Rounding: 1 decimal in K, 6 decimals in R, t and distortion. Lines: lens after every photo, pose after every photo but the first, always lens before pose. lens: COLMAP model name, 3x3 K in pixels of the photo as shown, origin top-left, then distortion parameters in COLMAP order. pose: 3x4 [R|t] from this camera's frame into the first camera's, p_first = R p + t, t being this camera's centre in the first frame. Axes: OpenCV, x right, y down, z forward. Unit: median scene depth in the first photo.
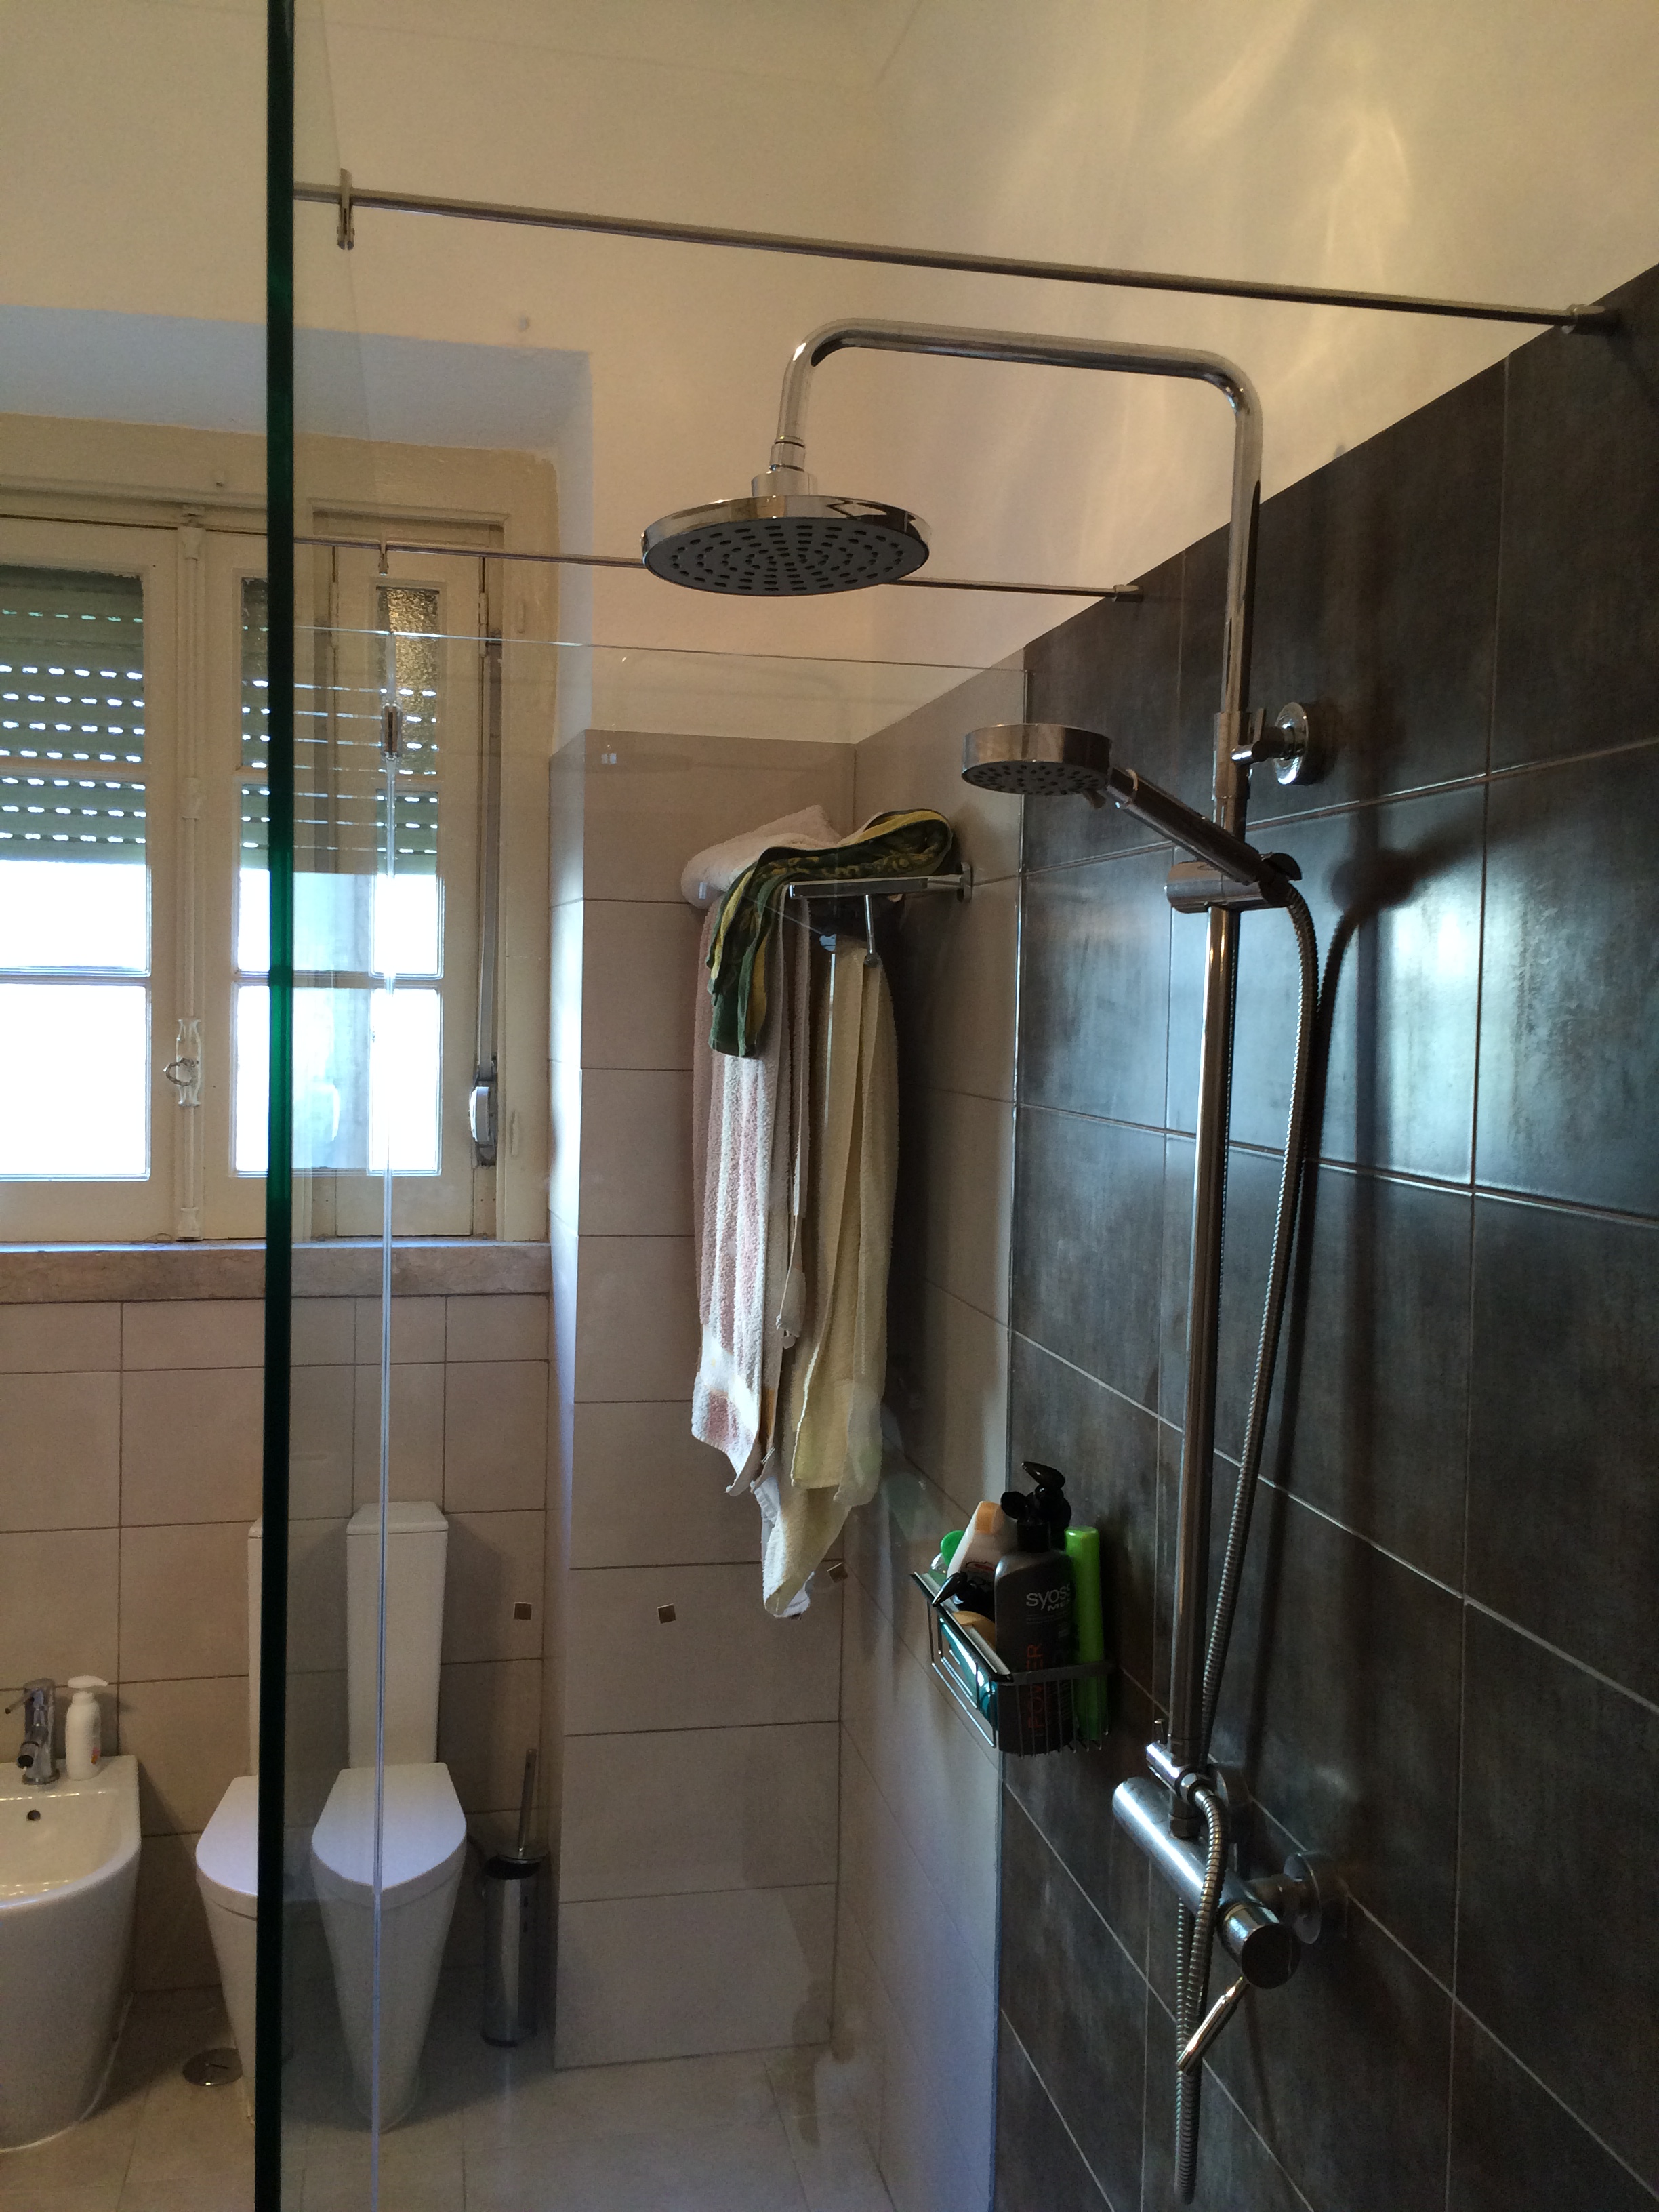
lens RADIAL K [[1838.0, 0, 829.5], [0, 1838.0, 1106.0], [0, 0, 1]] dist [0.071666, 0.004725]
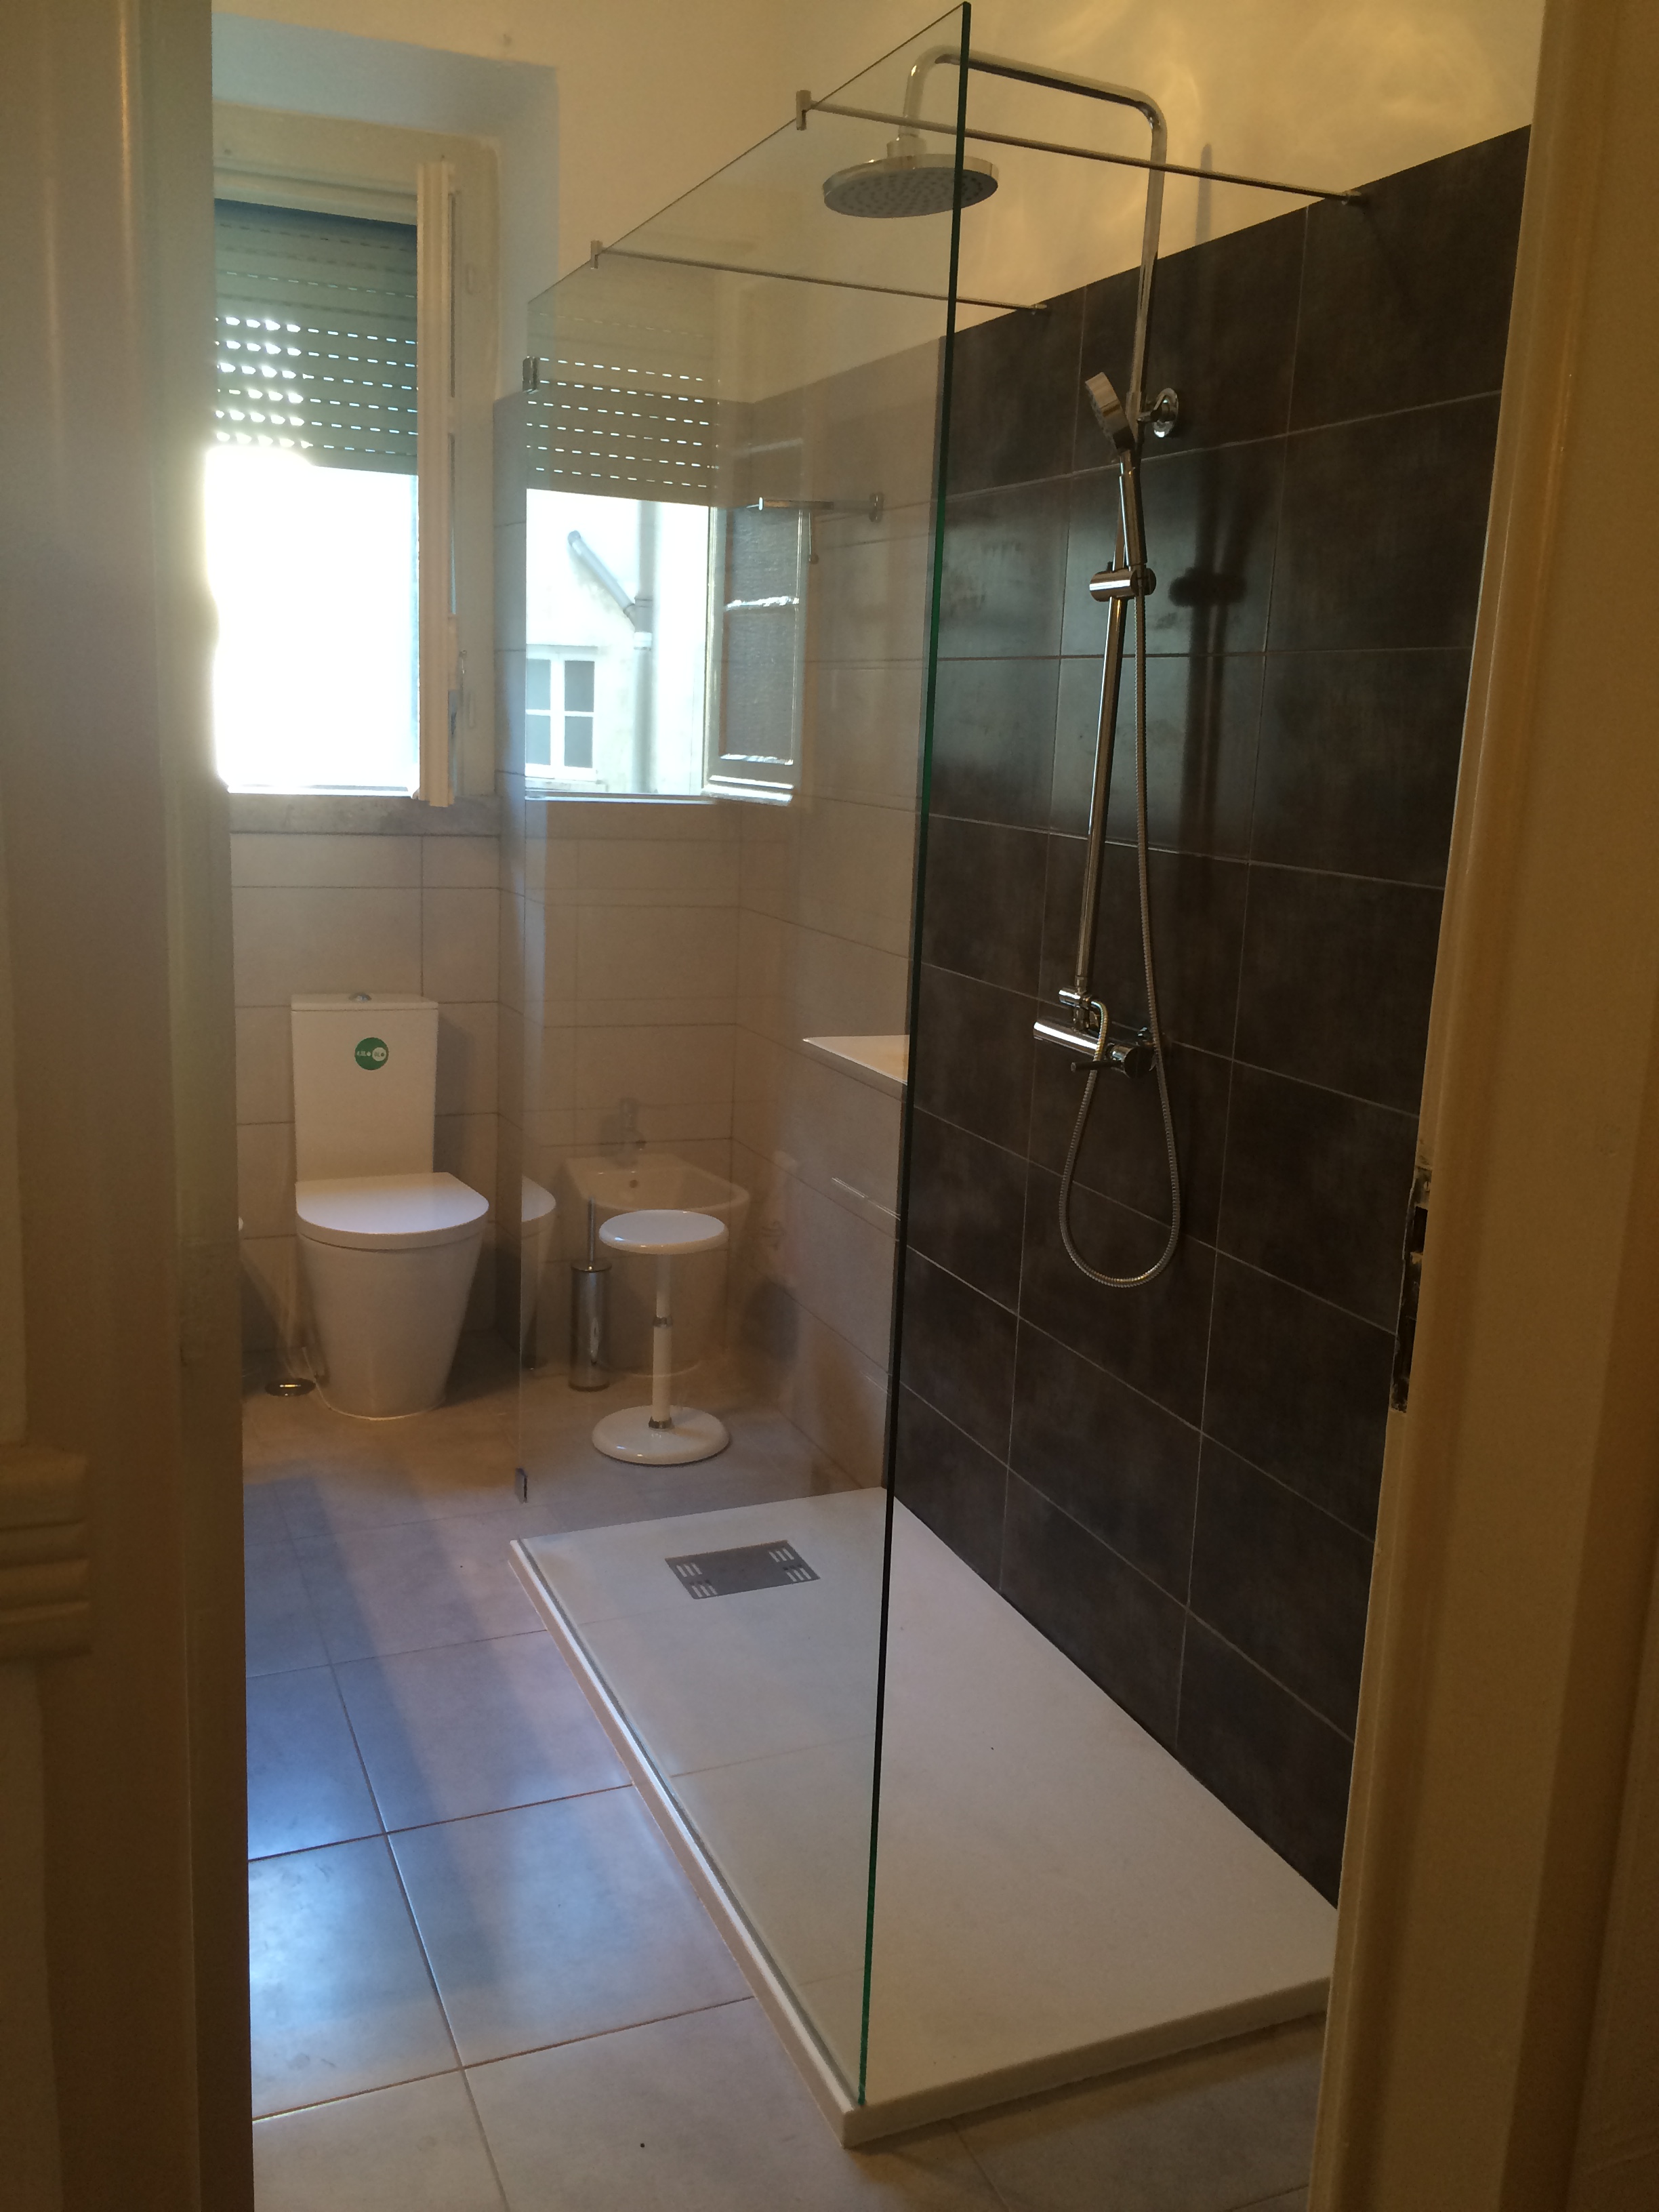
lens RADIAL K [[1876.0, 0, 829.5], [0, 1876.0, 1106.0], [0, 0, 1]] dist [-0.000447, 0.003655]
pose [[0.978679, -0.011698, 0.205064, -0.417911], [-0.019238, 0.988768, 0.148218, 0.187810], [-0.204494, -0.149003, 0.967461, -0.714806]]
